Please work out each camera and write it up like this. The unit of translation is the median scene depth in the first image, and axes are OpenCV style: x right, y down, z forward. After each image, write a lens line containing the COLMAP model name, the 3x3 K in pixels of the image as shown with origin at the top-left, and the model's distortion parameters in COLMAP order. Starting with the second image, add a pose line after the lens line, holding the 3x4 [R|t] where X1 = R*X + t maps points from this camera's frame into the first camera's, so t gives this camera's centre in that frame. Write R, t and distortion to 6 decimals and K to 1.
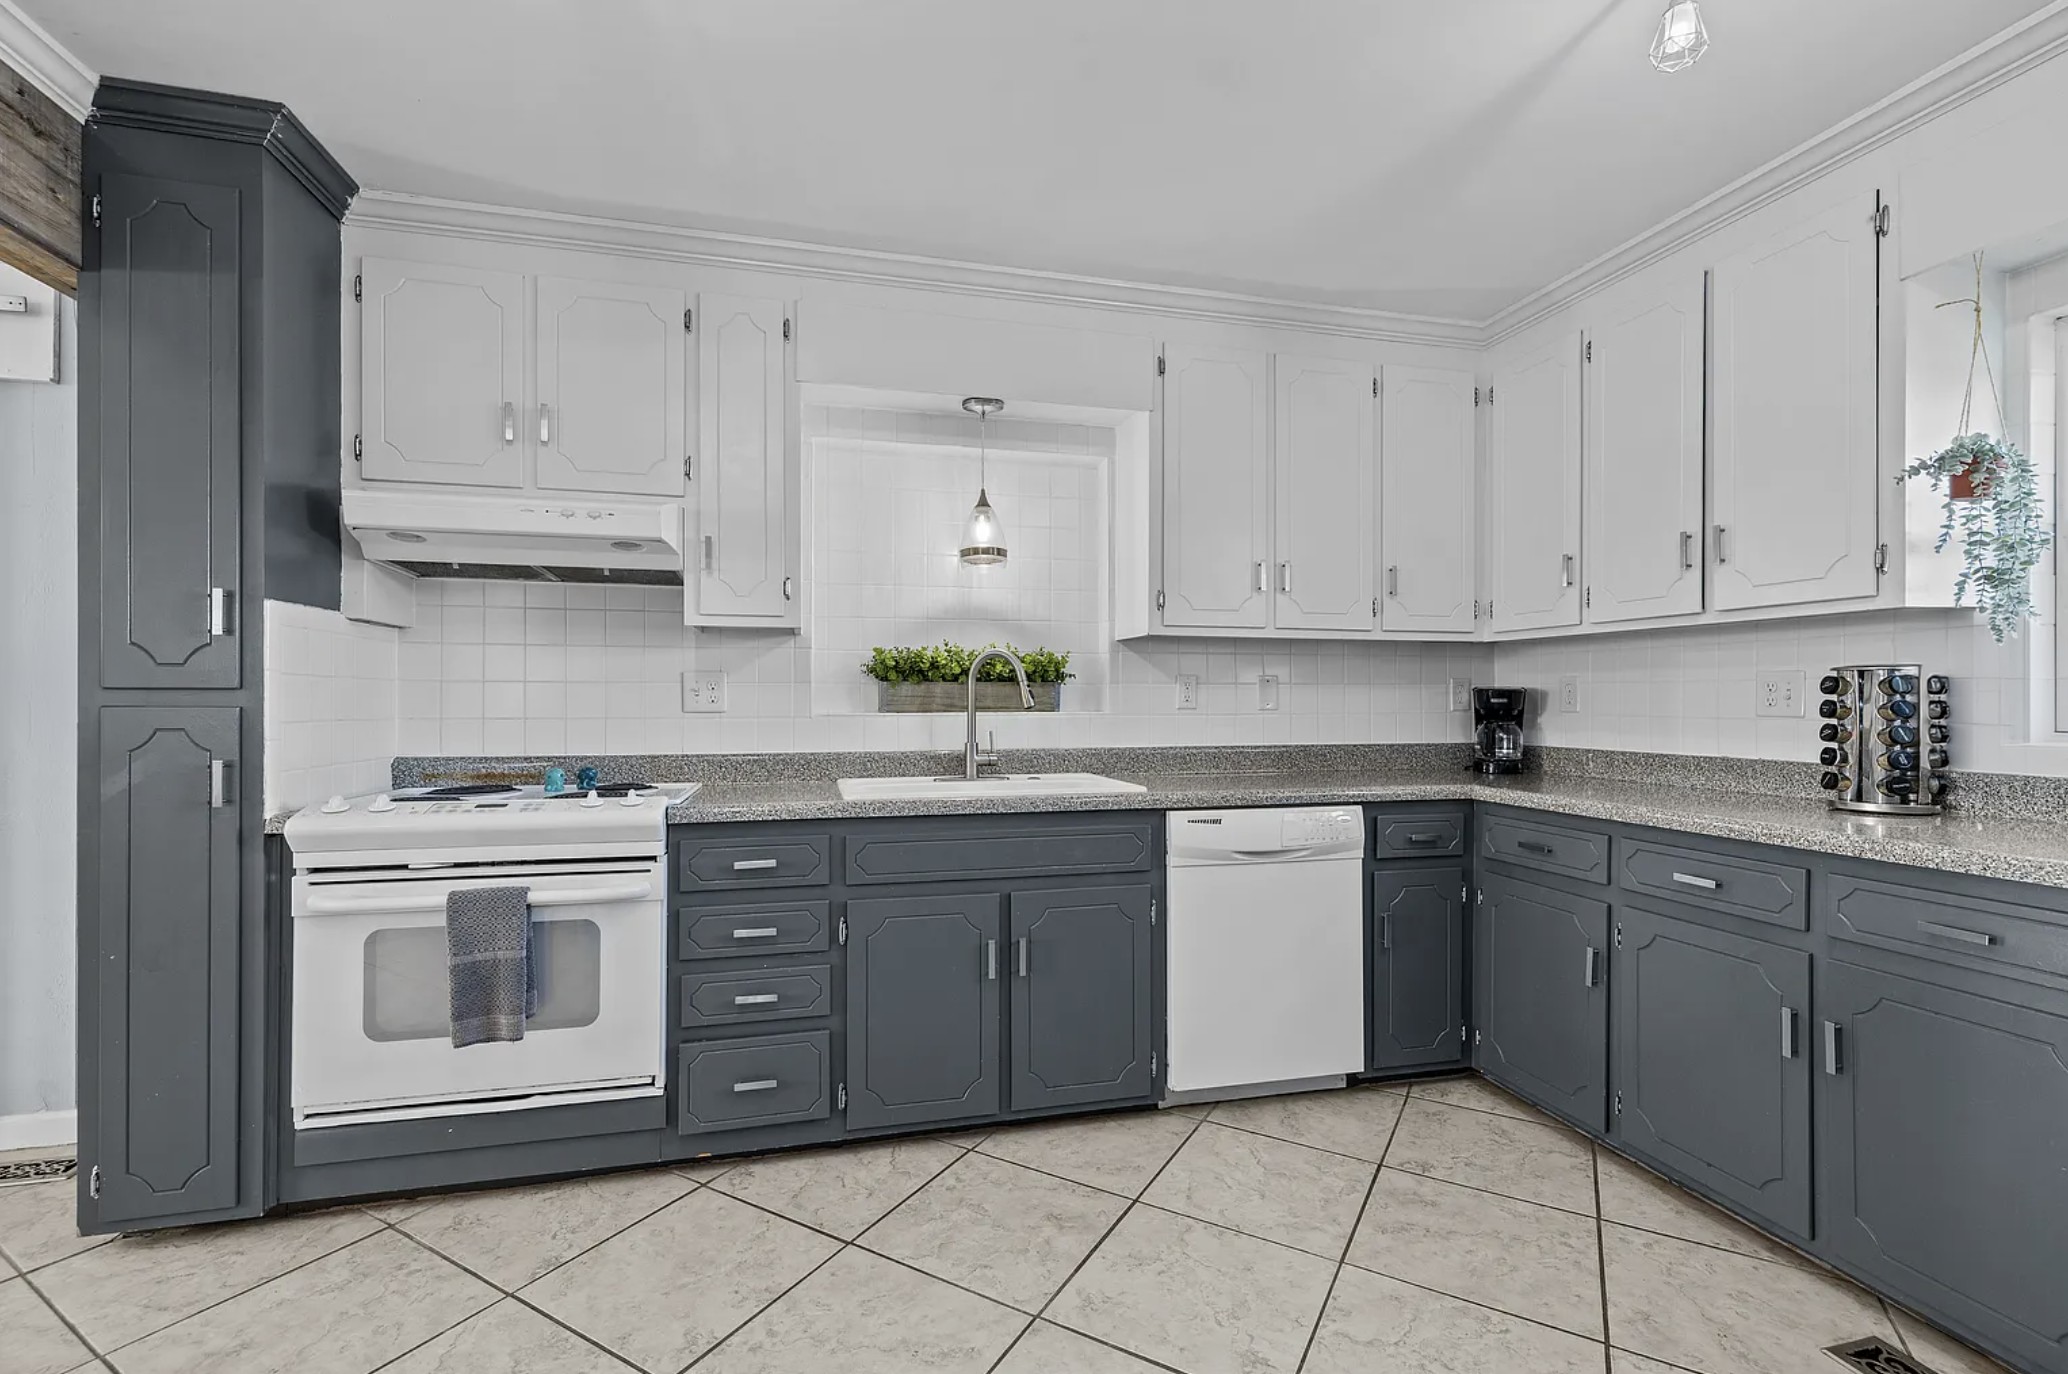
lens RADIAL K [[922.8, 0, 1034.0], [0, 922.8, 687.0], [0, 0, 1]] dist [0.001303, 0.000276]
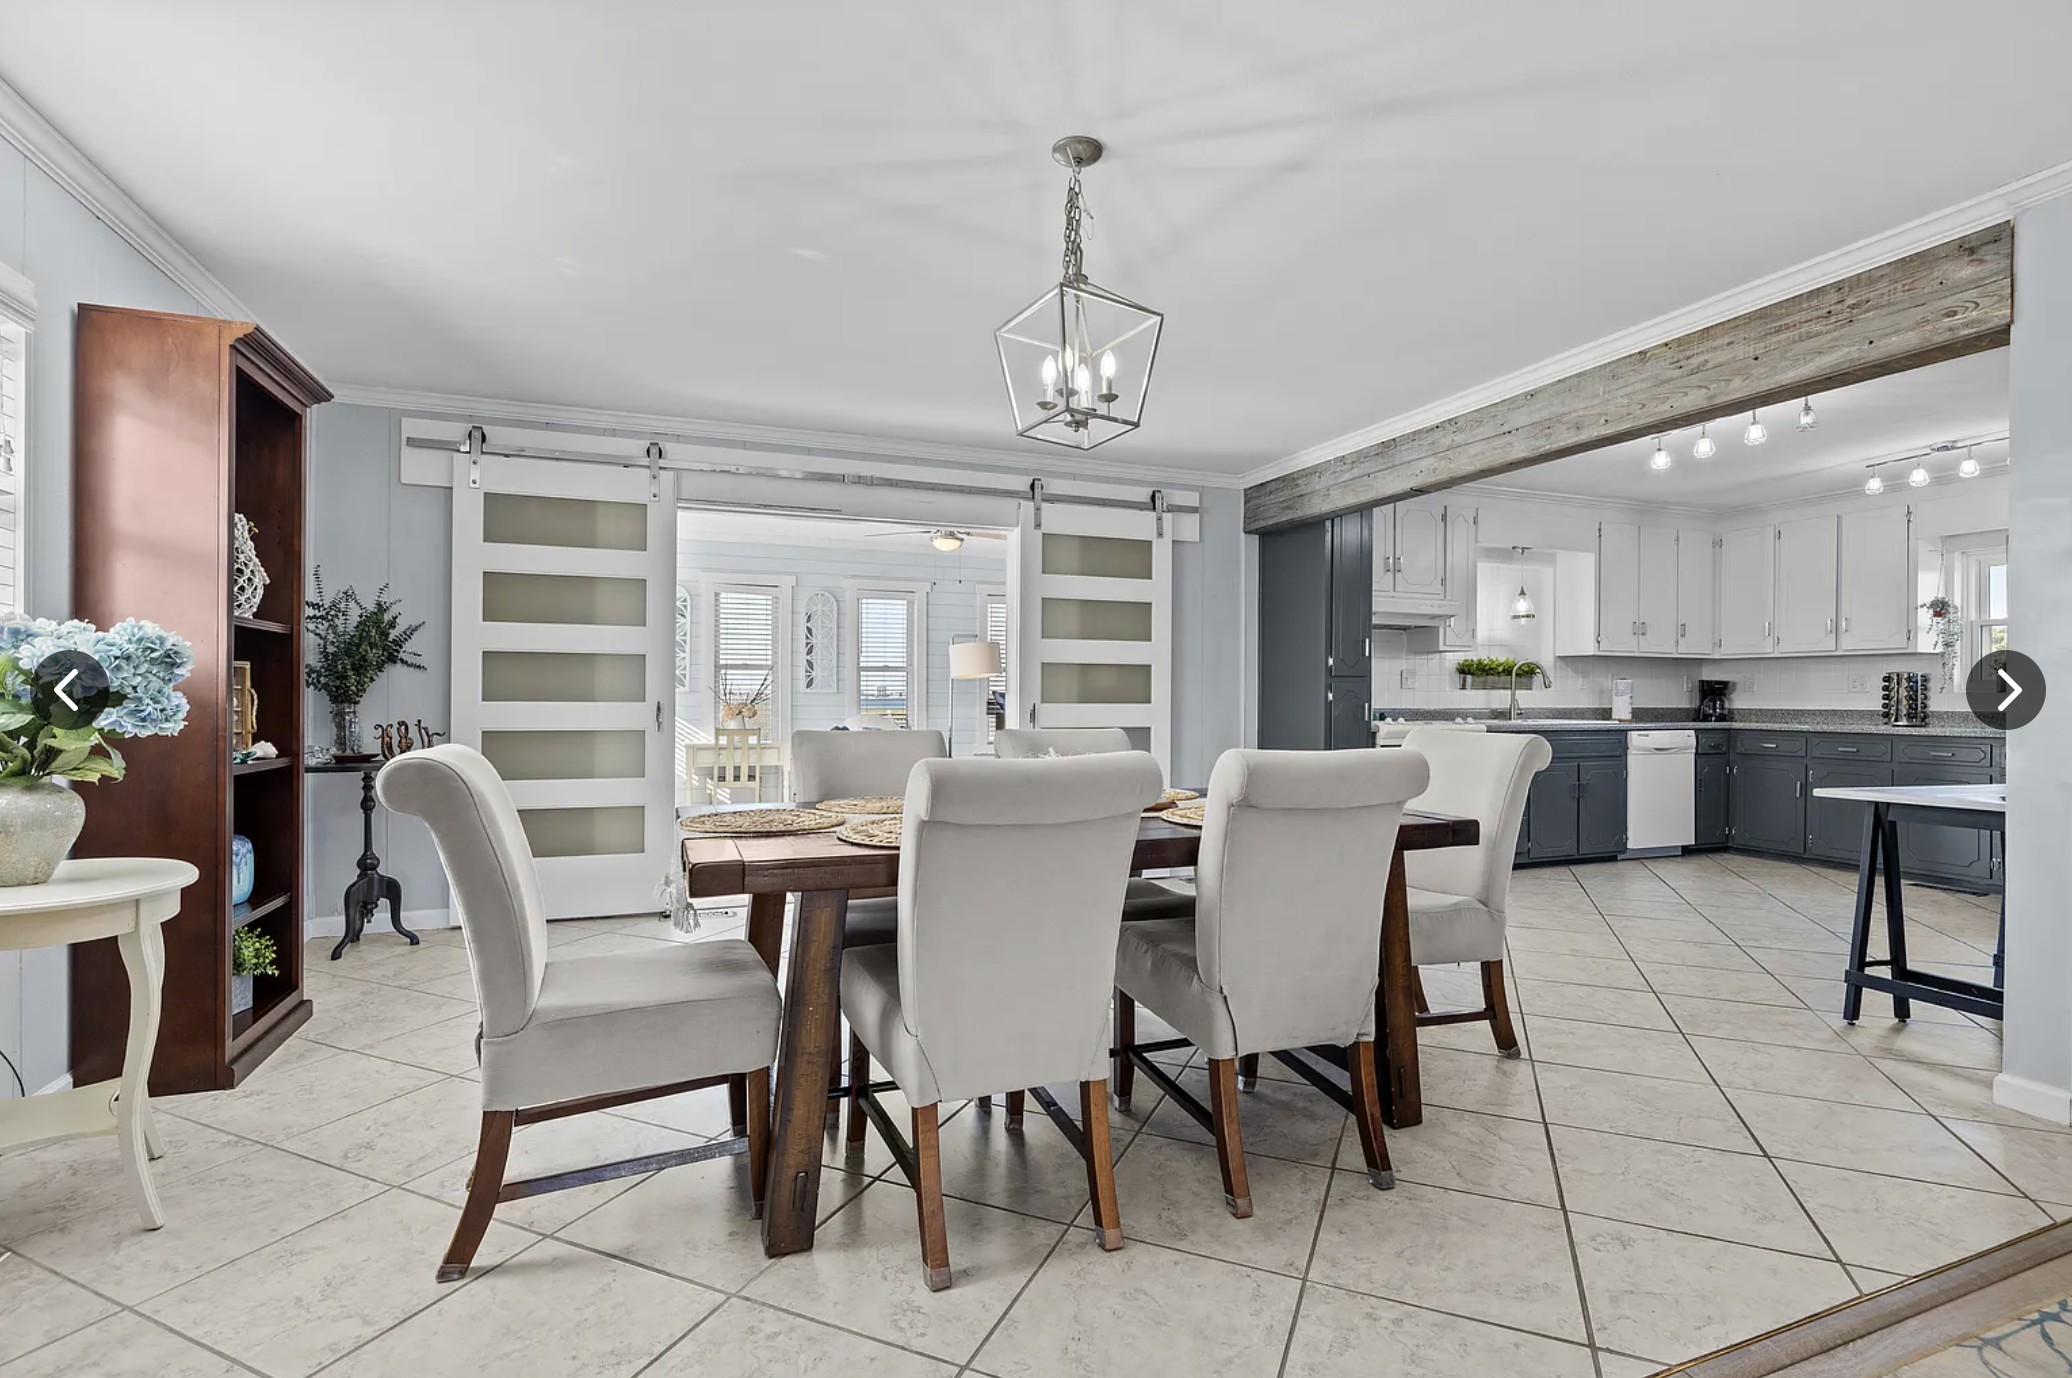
lens RADIAL K [[948.1, 0, 1036.0], [0, 948.1, 689.0], [0, 0, 1]] dist [-0.027543, -0.000021]
pose [[0.995328, 0.006743, 0.096314, -1.569446], [-0.007316, 0.999958, 0.005593, 0.025004], [-0.096272, -0.006272, 0.995335, -1.218189]]
